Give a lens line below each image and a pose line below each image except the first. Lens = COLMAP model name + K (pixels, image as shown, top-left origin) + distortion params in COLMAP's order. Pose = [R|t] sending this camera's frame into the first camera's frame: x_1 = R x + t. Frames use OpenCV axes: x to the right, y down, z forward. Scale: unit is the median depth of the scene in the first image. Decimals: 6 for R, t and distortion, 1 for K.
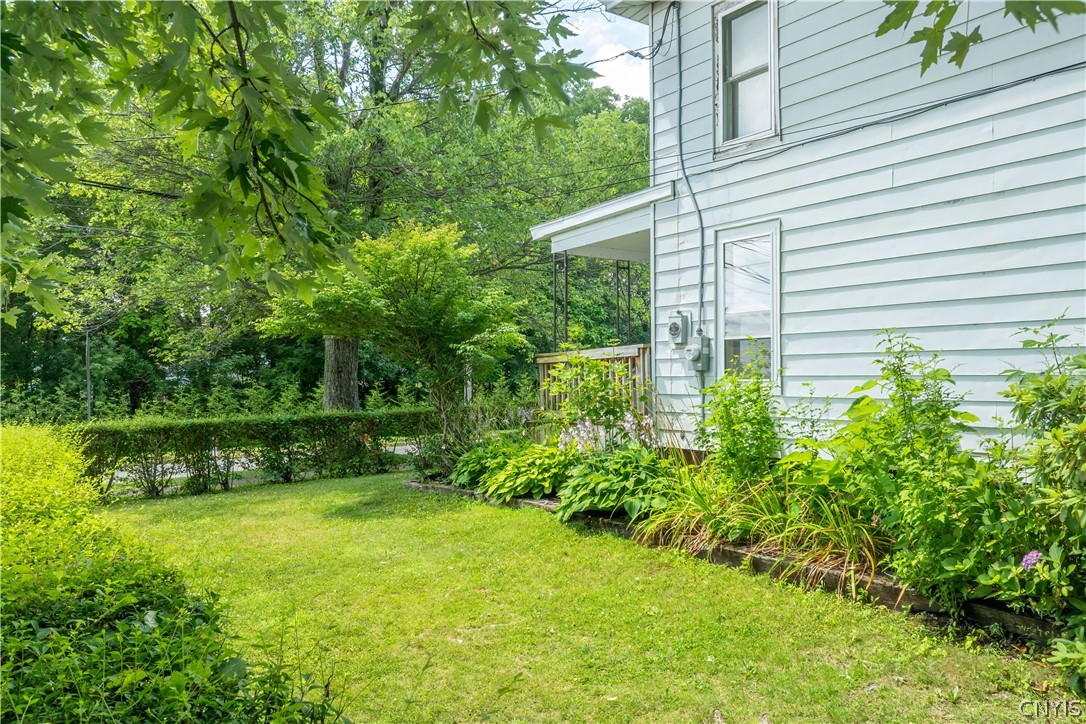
lens RADIAL K [[767.2, 0, 544.8], [0, 767.2, 366.6], [0, 0, 1]] dist [-0.031862, -0.003461]
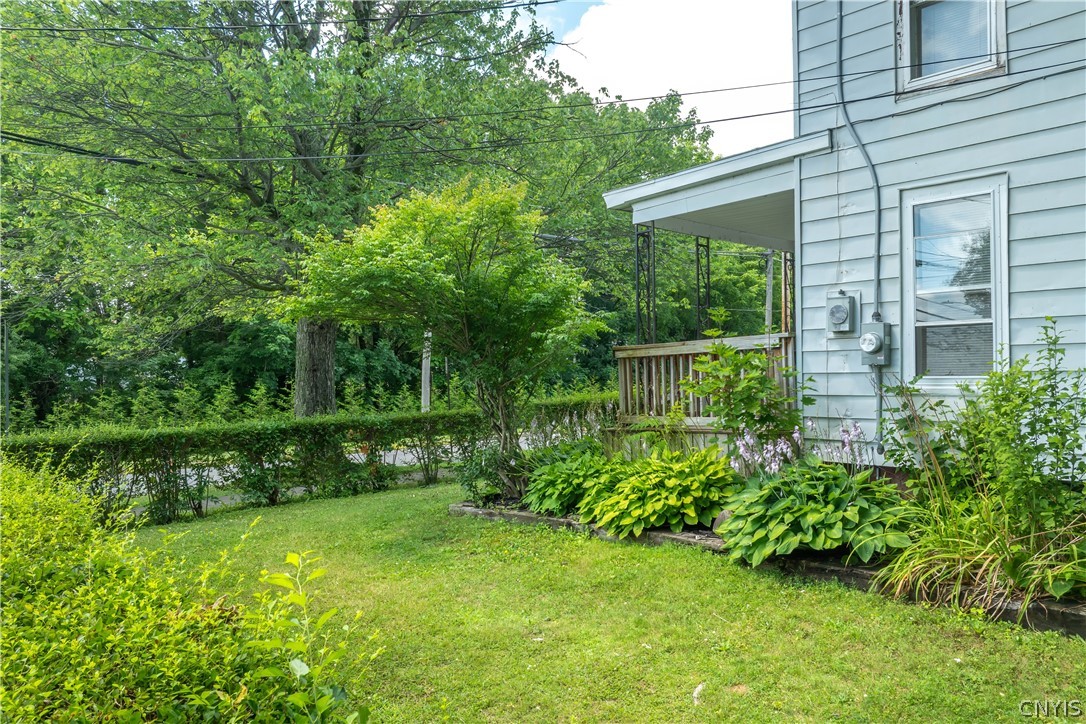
lens RADIAL K [[767.2, 0, 540.3], [0, 767.2, 361.0], [0, 0, 1]] dist [-0.031862, -0.003461]
pose [[0.993706, 0.002037, 0.112004, -0.218836], [-0.001045, 0.999960, -0.008915, 0.007793], [-0.112018, 0.008742, 0.993668, 0.235493]]
